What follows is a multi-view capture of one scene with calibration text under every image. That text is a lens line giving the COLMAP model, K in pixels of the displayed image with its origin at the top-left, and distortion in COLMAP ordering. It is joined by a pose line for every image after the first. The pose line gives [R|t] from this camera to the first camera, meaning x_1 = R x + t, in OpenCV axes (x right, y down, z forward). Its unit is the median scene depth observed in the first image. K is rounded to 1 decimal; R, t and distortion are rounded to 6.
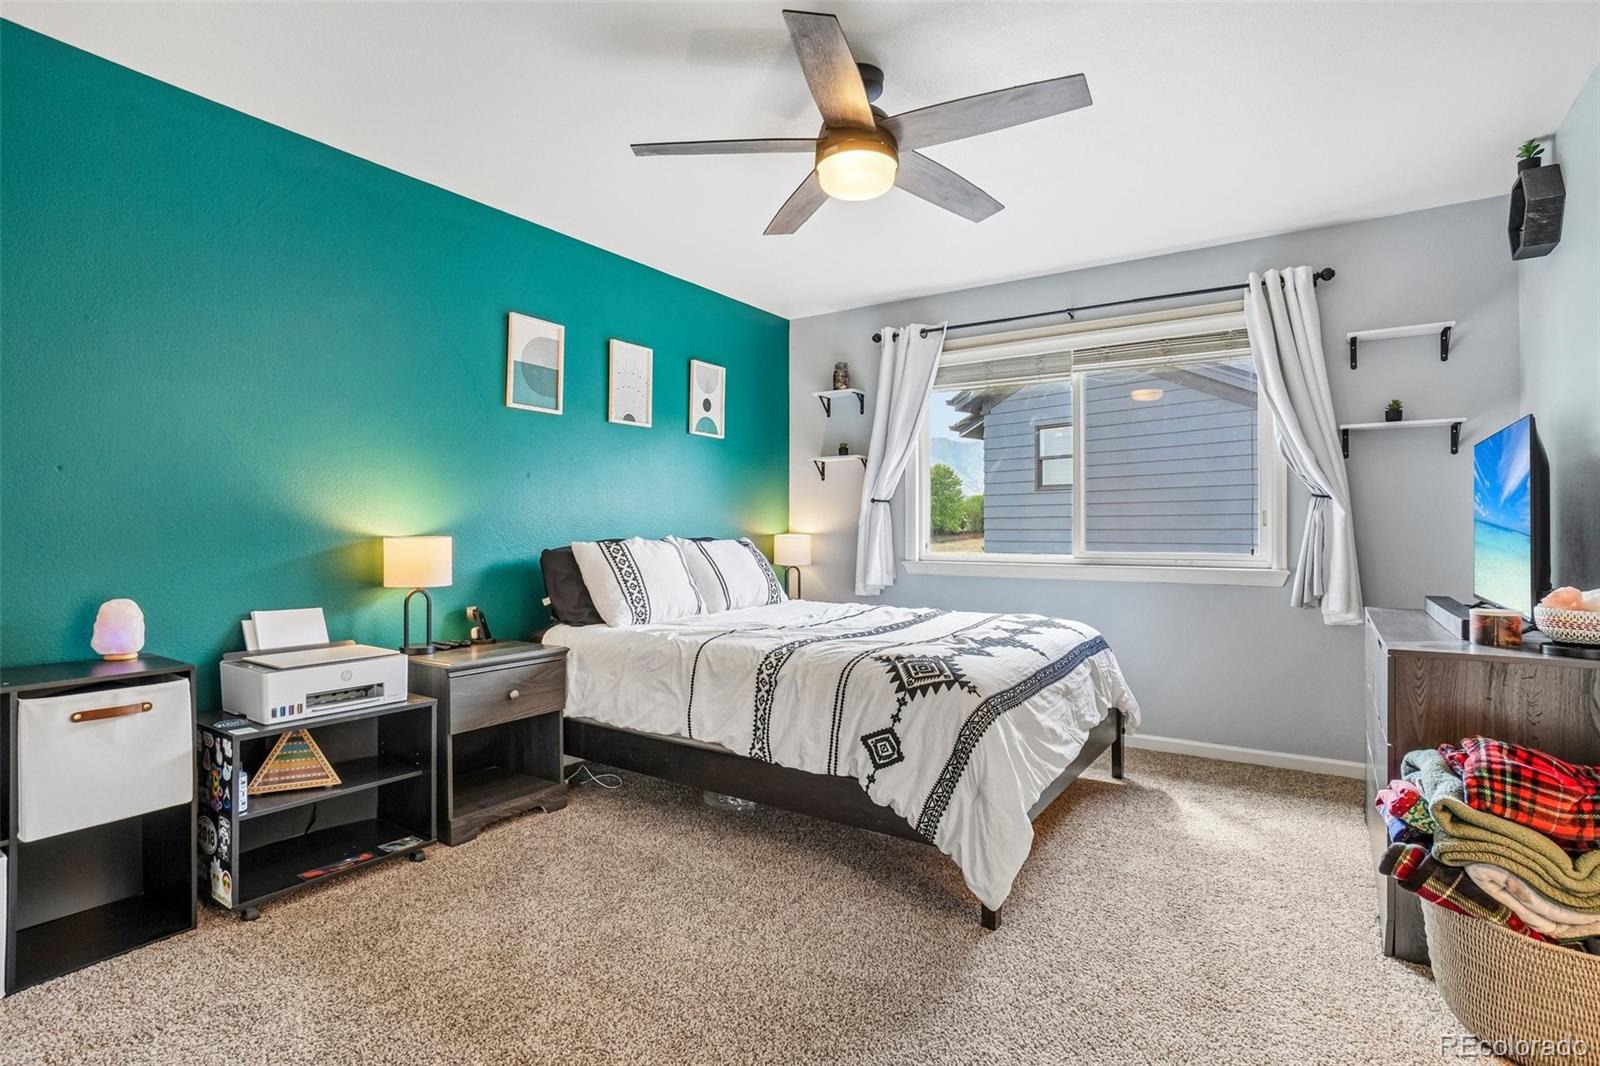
lens RADIAL K [[783.0, 0, 787.3], [0, 783.0, 537.3], [0, 0, 1]] dist [-0.015973, 0.000101]
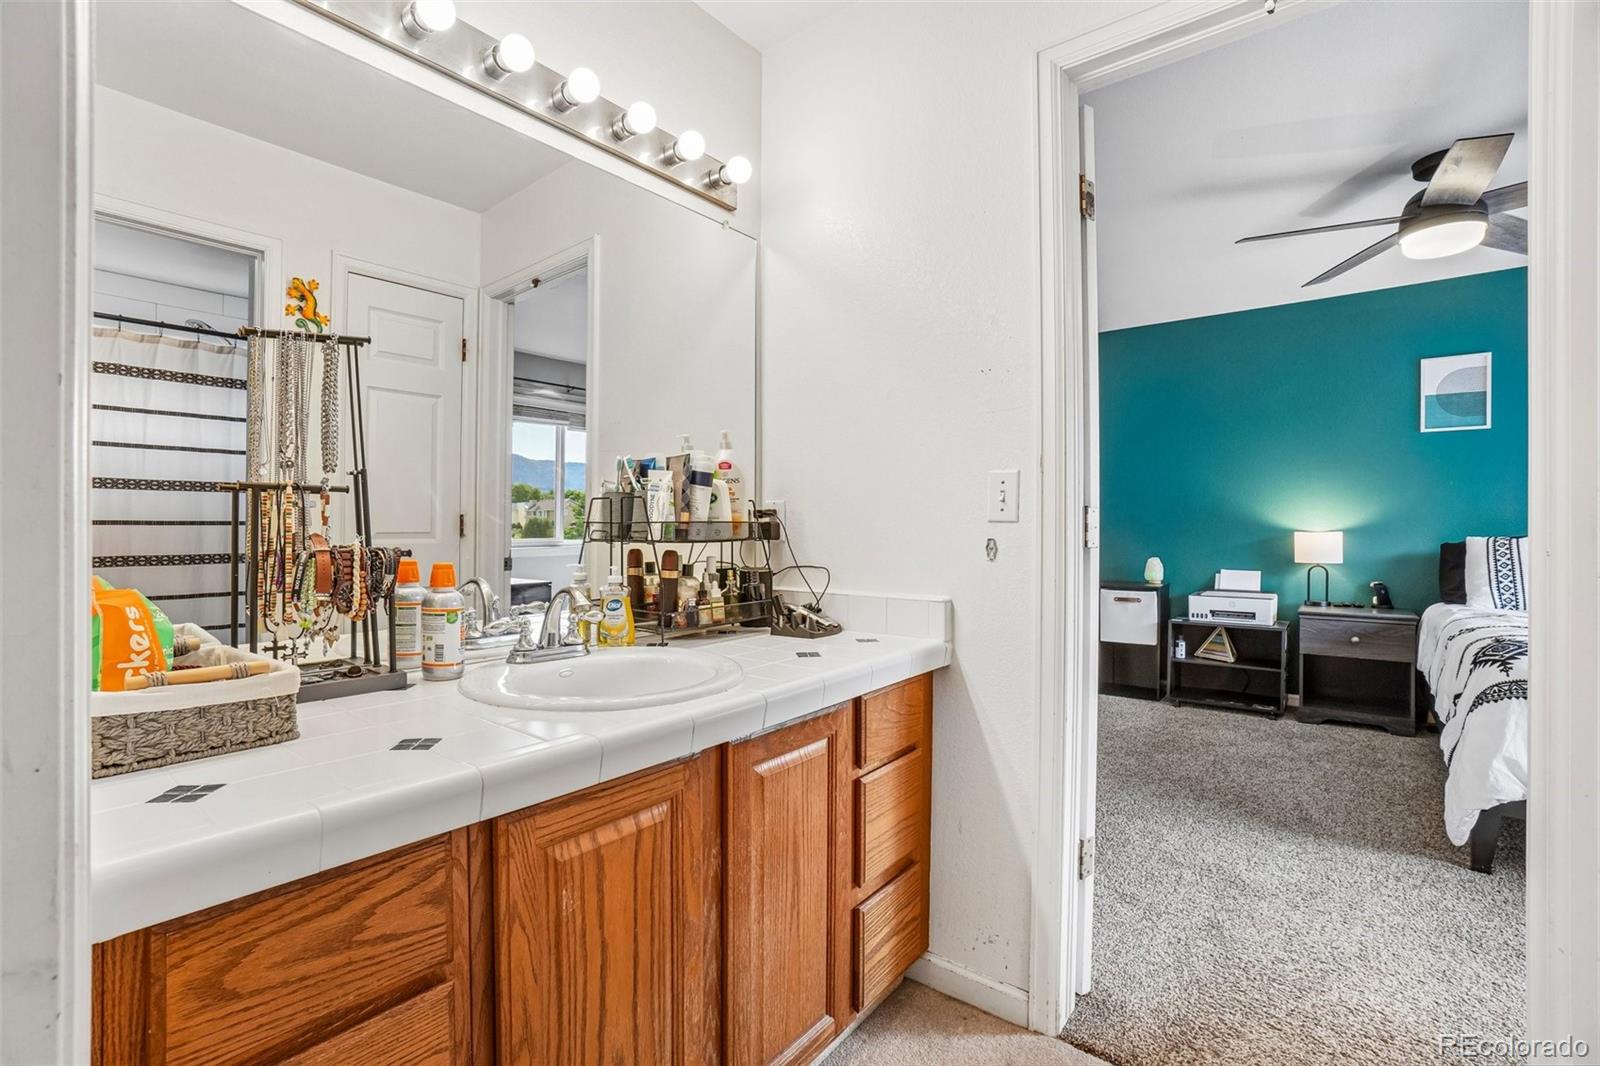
lens RADIAL K [[708.1, 0, 790.2], [0, 708.1, 532.5], [0, 0, 1]] dist [-0.014907, 0.002186]
pose [[-0.085478, 0.001338, -0.996339, 1.006564], [-0.004685, 0.999988, 0.001744, 0.003121], [0.996329, 0.004817, -0.085471, 0.057061]]
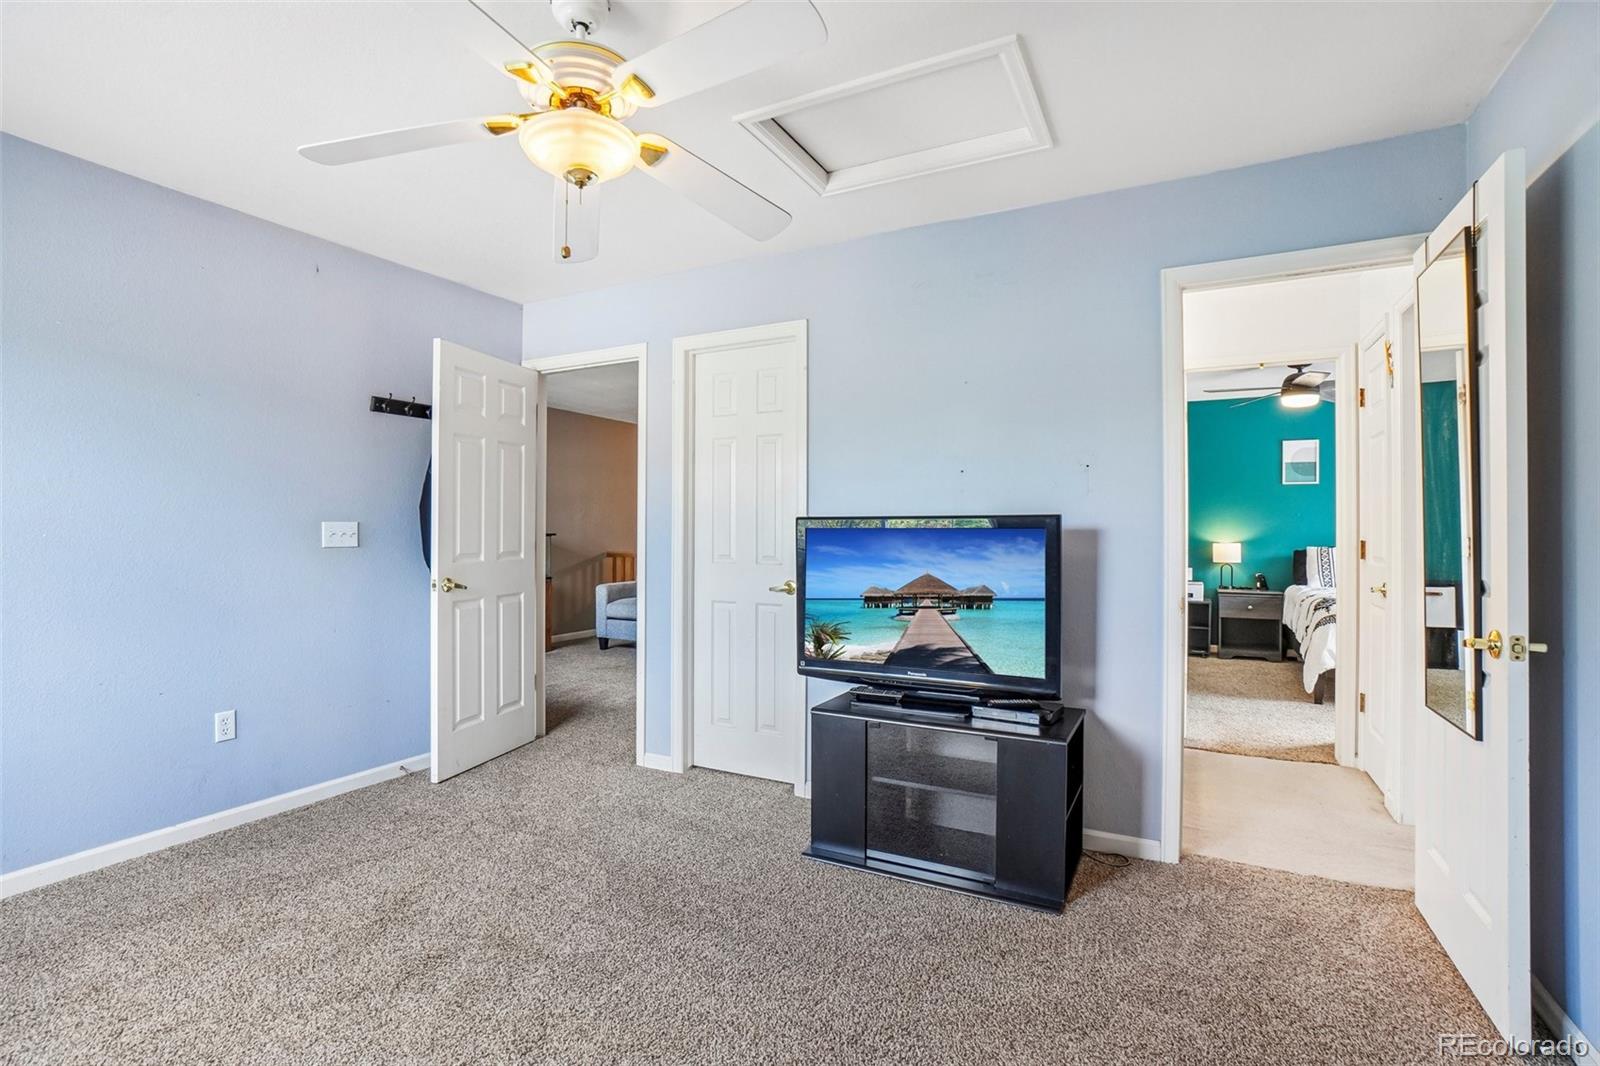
lens RADIAL K [[783.0, 0, 799.2], [0, 783.0, 530.5], [0, 0, 1]] dist [-0.015973, 0.000101]
pose [[0.121586, -0.003646, -0.992574, 1.837491], [-0.006845, 0.999966, -0.004512, -0.019920], [0.992557, 0.007343, 0.121557, -0.680790]]
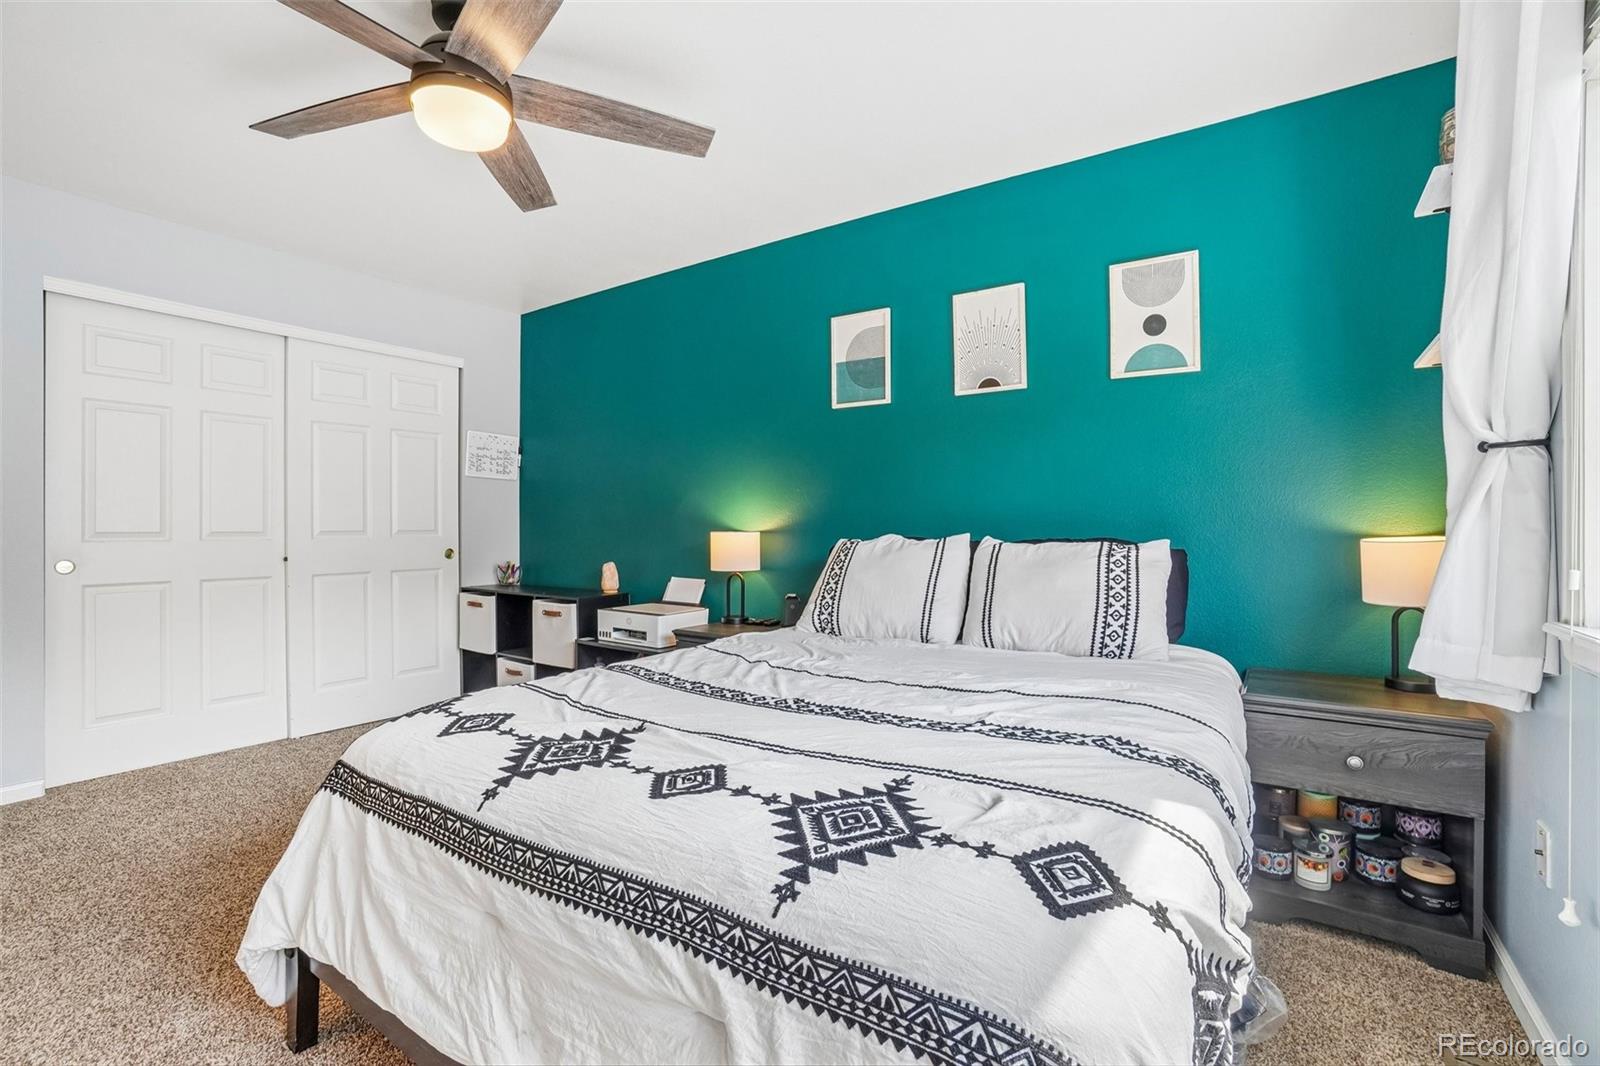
lens RADIAL K [[708.1, 0, 793.9], [0, 708.1, 531.5], [0, 0, 1]] dist [-0.014907, 0.002186]
pose [[0.019300, 0.006993, -0.999789, 0.663325], [-0.012783, 0.999896, 0.006747, -0.008787], [0.999732, 0.012650, 0.019388, 1.044279]]
